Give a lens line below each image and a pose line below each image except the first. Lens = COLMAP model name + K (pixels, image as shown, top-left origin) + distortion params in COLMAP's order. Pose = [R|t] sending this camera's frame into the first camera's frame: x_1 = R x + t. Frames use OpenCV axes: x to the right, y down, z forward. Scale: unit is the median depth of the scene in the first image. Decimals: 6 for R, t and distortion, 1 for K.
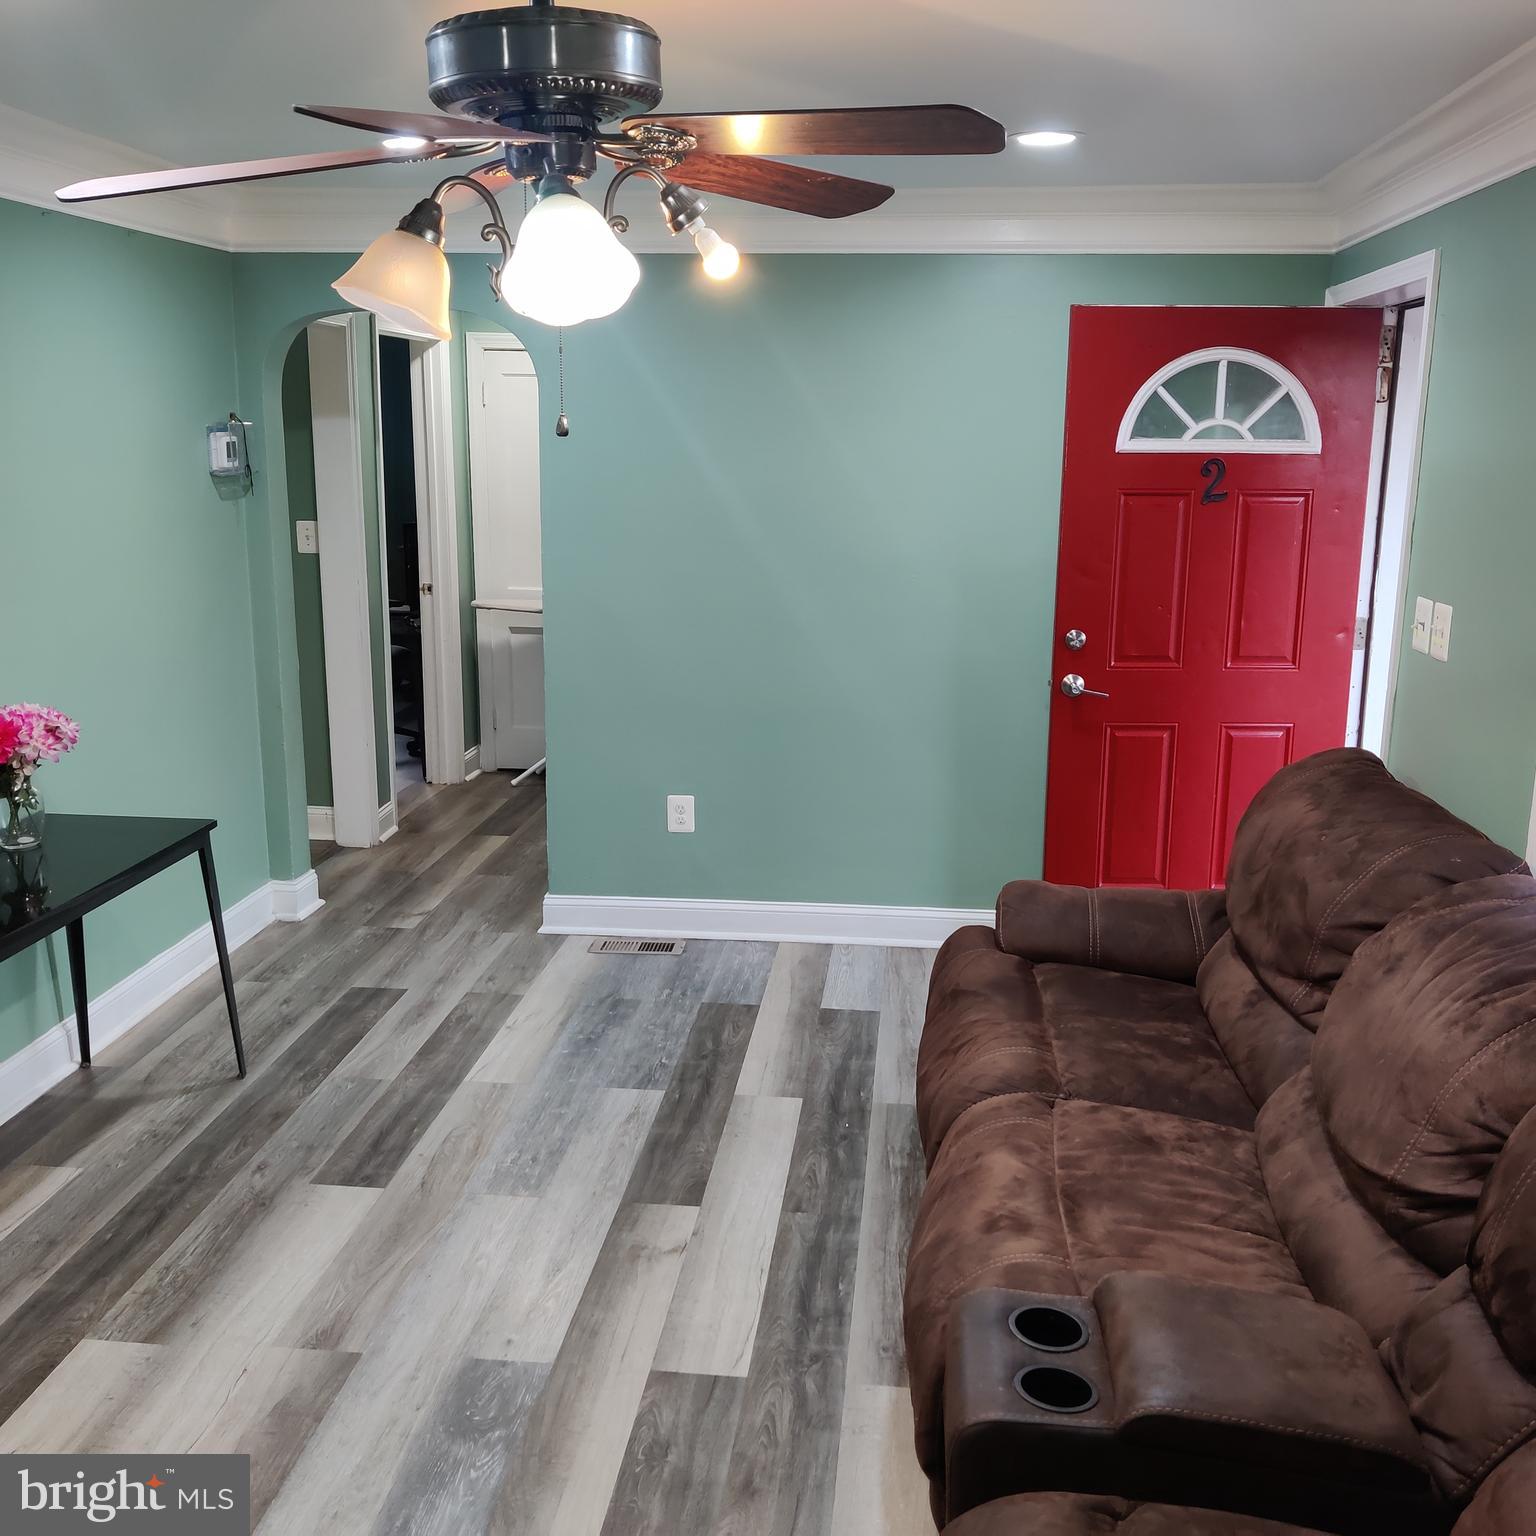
lens RADIAL K [[1558.3, 0, 768.0], [0, 1558.3, 768.0], [0, 0, 1]] dist [0.159092, -0.427848]
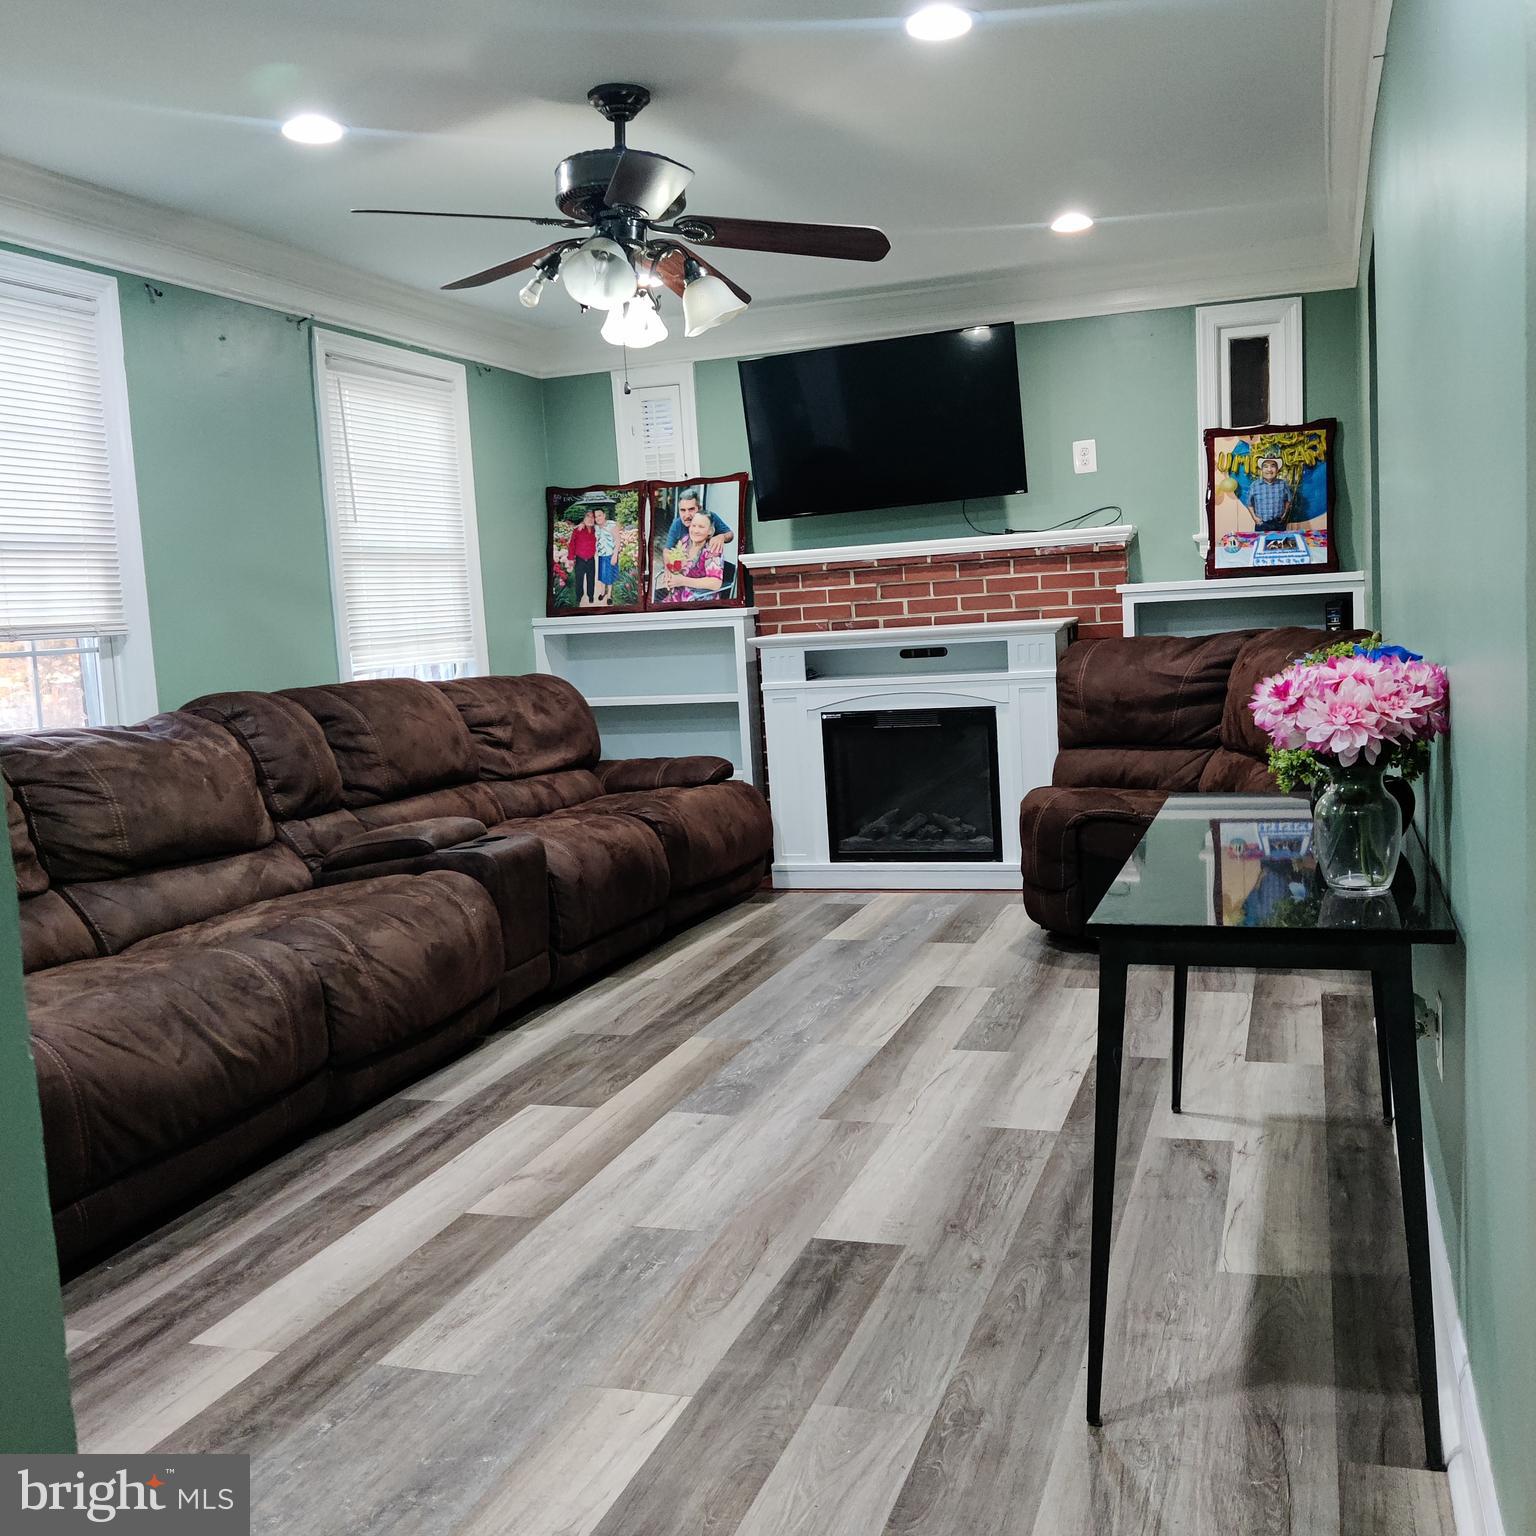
lens RADIAL K [[1558.3, 0, 768.0], [0, 1558.3, 768.0], [0, 0, 1]] dist [0.159092, -0.427848]
pose [[-0.974291, 0.022077, 0.224208, -0.400859], [0.093102, 0.945688, 0.311457, -0.212433], [-0.205155, 0.324324, -0.923431, 1.647083]]
